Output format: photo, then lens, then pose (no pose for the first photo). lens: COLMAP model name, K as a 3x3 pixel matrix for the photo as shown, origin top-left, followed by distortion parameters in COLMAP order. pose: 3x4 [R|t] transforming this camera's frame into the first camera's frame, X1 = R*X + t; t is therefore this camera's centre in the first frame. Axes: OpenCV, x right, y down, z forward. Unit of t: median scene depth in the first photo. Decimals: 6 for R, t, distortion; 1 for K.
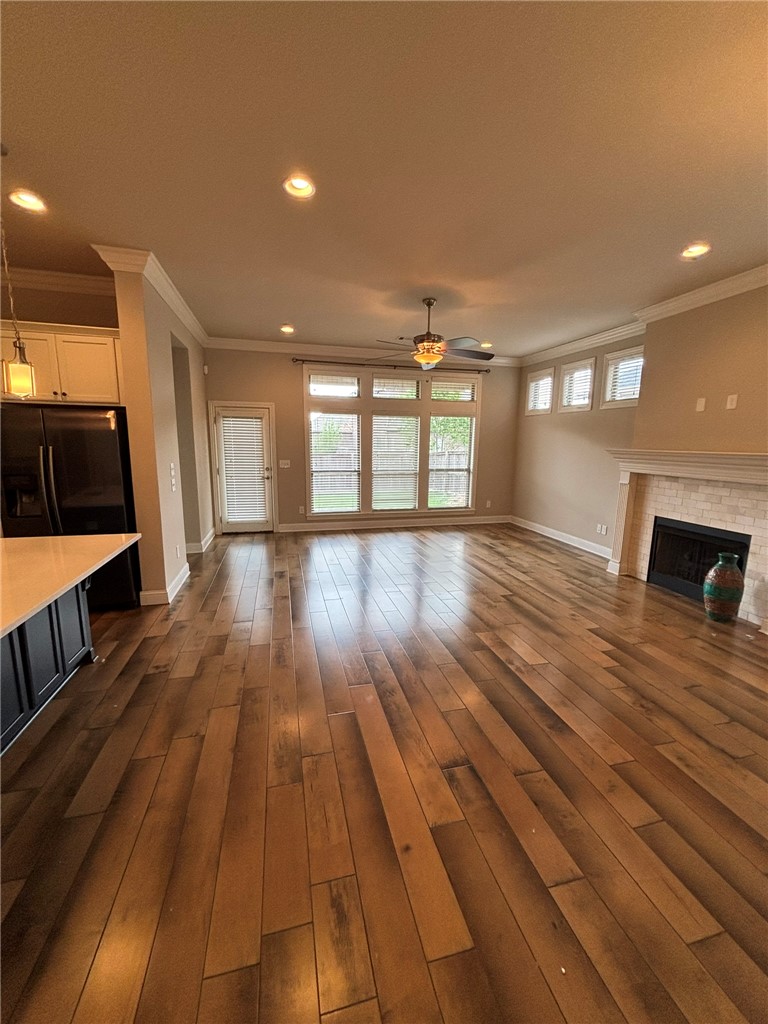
lens RADIAL K [[410.3, 0, 384.0], [0, 410.3, 512.0], [0, 0, 1]] dist [-0.004357, -0.000351]
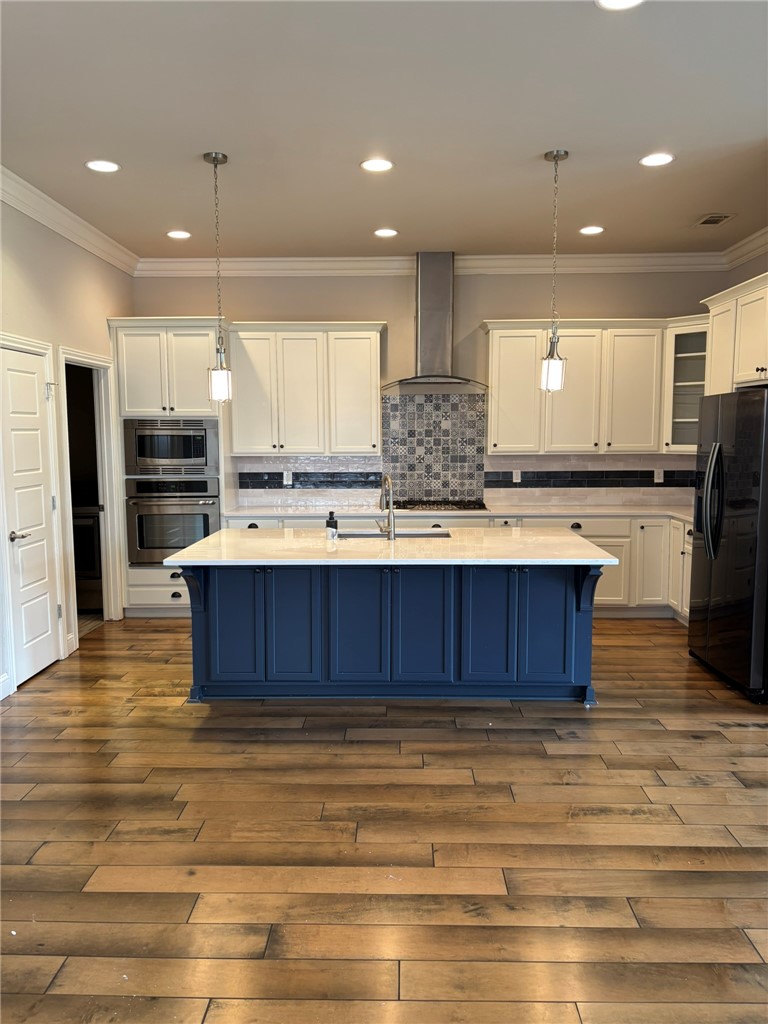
lens RADIAL K [[779.6, 0, 383.0], [0, 779.6, 510.3], [0, 0, 1]] dist [0.075828, -0.085654]
pose [[-0.272096, 0.085160, -0.958494, 0.519687], [-0.160649, 0.978077, 0.132504, -0.091428], [0.948765, 0.190035, -0.252450, 0.563194]]
